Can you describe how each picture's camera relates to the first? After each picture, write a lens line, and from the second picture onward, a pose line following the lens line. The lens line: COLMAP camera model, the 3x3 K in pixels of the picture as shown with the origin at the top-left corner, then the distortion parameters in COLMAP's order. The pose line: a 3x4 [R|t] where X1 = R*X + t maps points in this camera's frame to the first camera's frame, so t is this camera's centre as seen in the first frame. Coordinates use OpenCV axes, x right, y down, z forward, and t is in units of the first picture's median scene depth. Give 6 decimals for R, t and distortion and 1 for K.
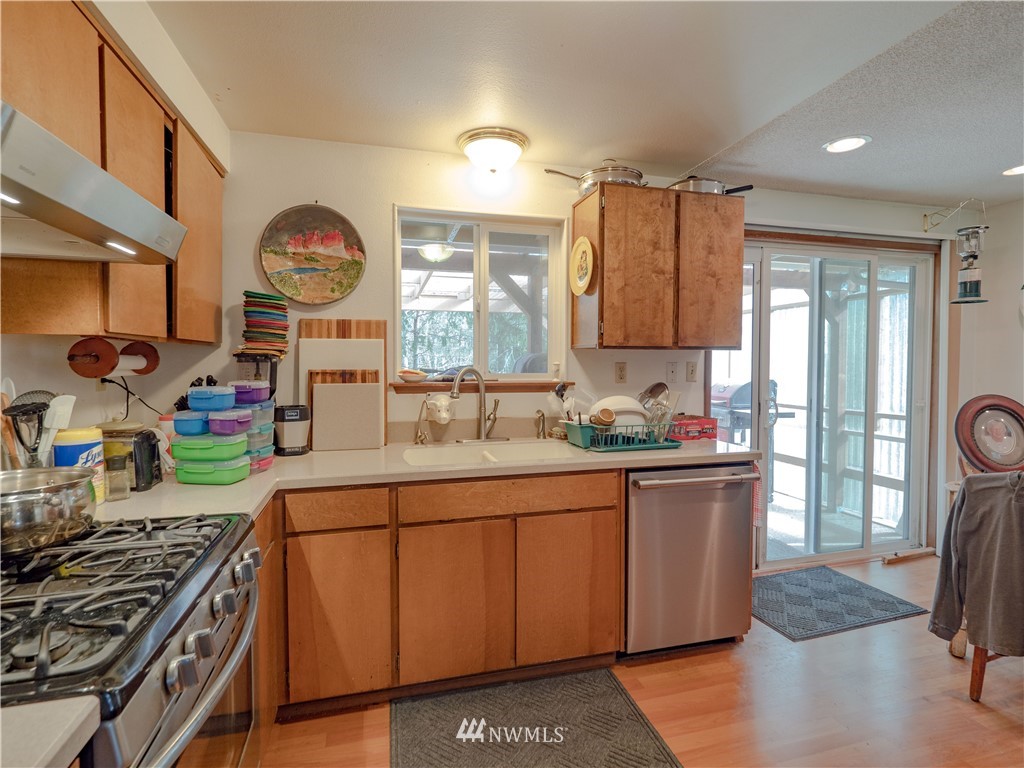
lens RADIAL K [[506.4, 0, 512.0], [0, 506.4, 379.6], [0, 0, 1]] dist [-0.001859, -0.000095]
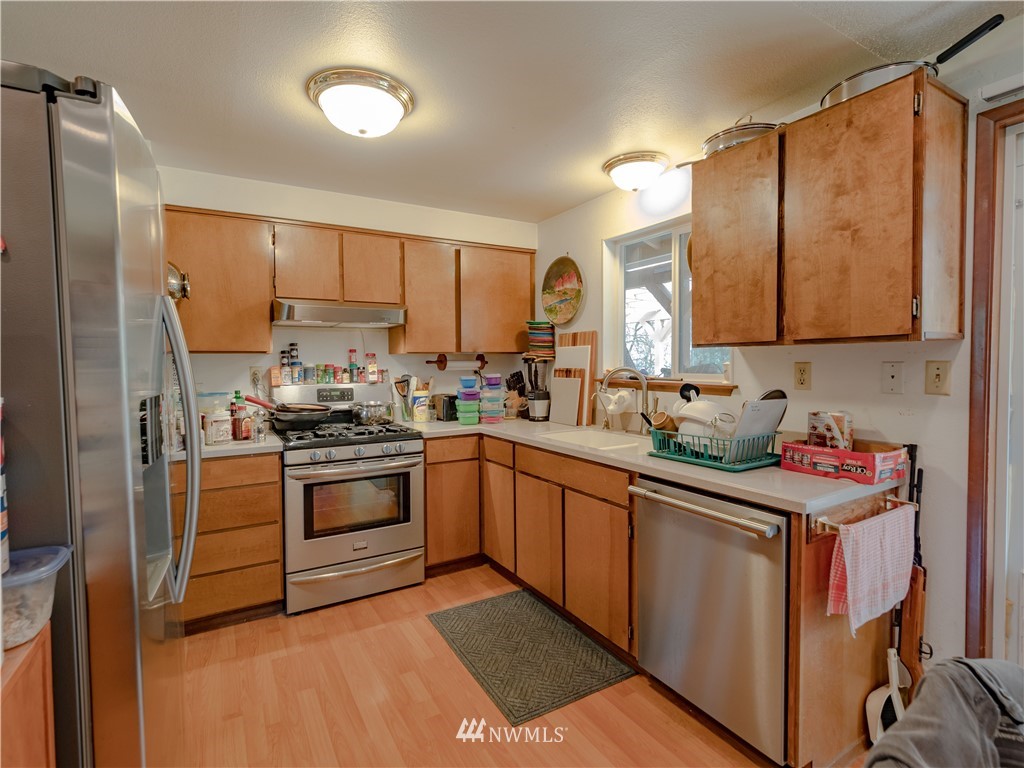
lens RADIAL K [[506.4, 0, 513.1], [0, 506.4, 383.4], [0, 0, 1]] dist [-0.001859, -0.000095]
pose [[0.267021, 0.038478, -0.962922, 0.963078], [-0.026473, 0.999118, 0.032584, -0.018364], [0.963327, 0.016791, 0.267804, 0.449404]]
